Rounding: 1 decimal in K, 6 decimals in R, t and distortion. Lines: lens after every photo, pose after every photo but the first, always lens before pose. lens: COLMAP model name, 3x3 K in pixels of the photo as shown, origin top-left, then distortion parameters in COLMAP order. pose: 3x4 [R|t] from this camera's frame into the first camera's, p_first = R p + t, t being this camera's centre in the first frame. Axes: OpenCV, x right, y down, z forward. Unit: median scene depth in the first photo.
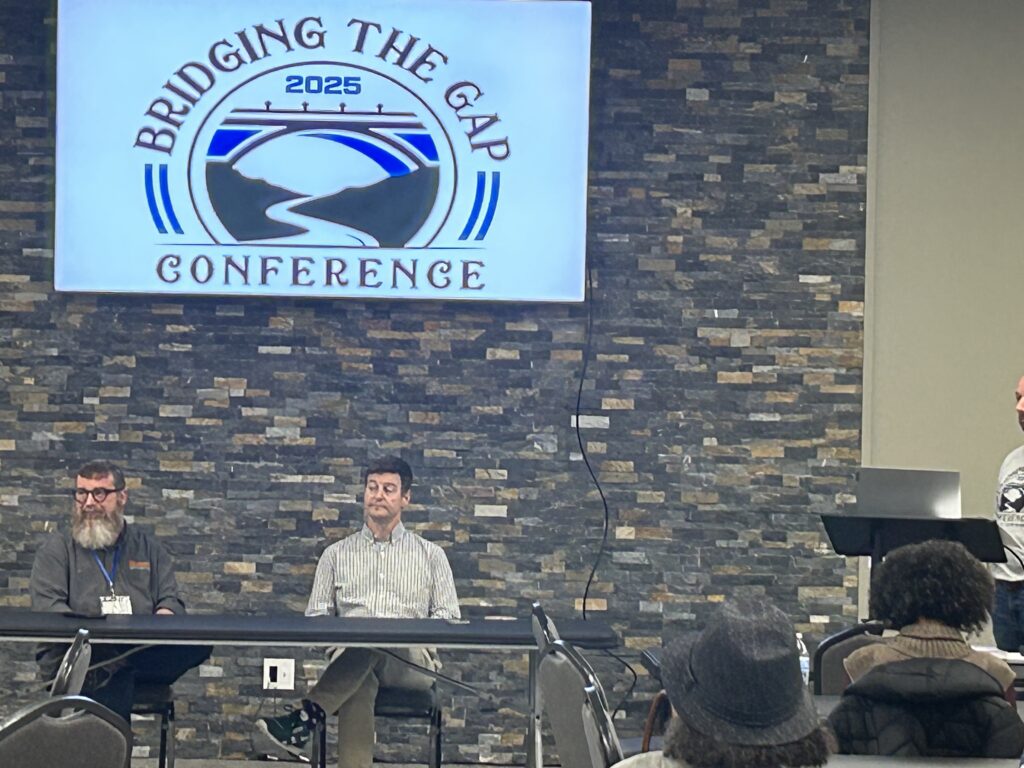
lens RADIAL K [[3649.2, 0, 511.8], [0, 3649.2, 378.3], [0, 0, 1]] dist [0.127012, 0.000000]
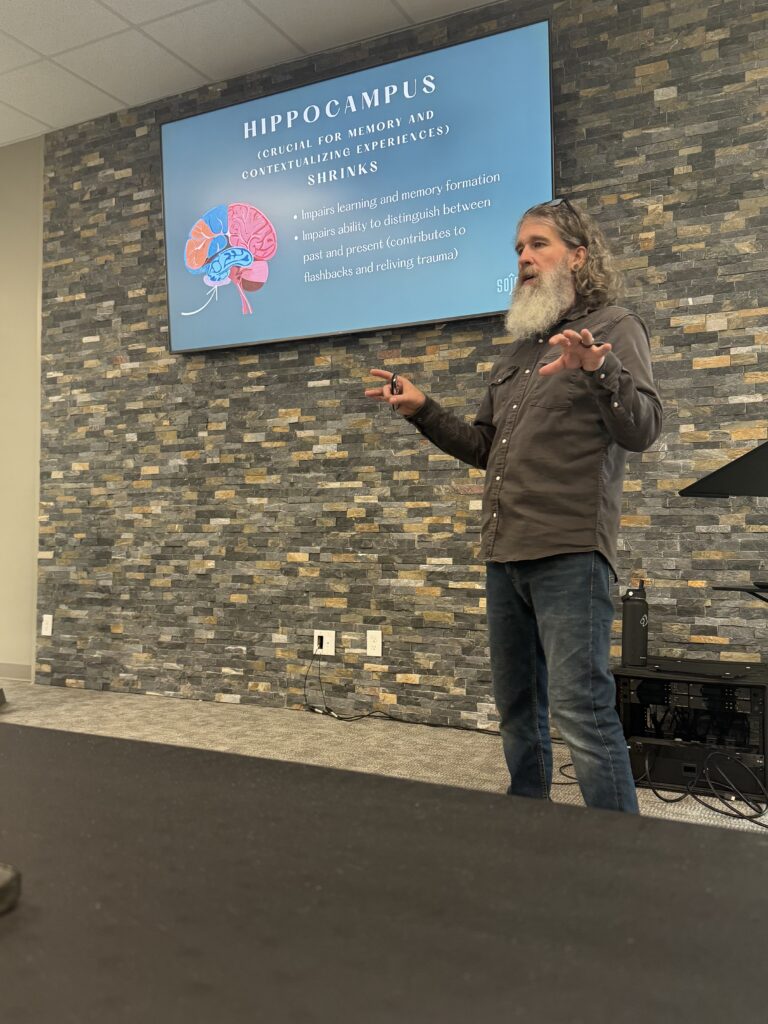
lens RADIAL K [[863.1, 0, 395.0], [0, 863.1, 517.2], [0, 0, 1]] dist [0.134638, -0.222953]
pose [[0.873705, -0.033493, -0.485302, 0.100927], [0.016461, 0.999091, -0.039315, 0.050337], [0.486177, 0.026361, 0.873462, 0.752557]]
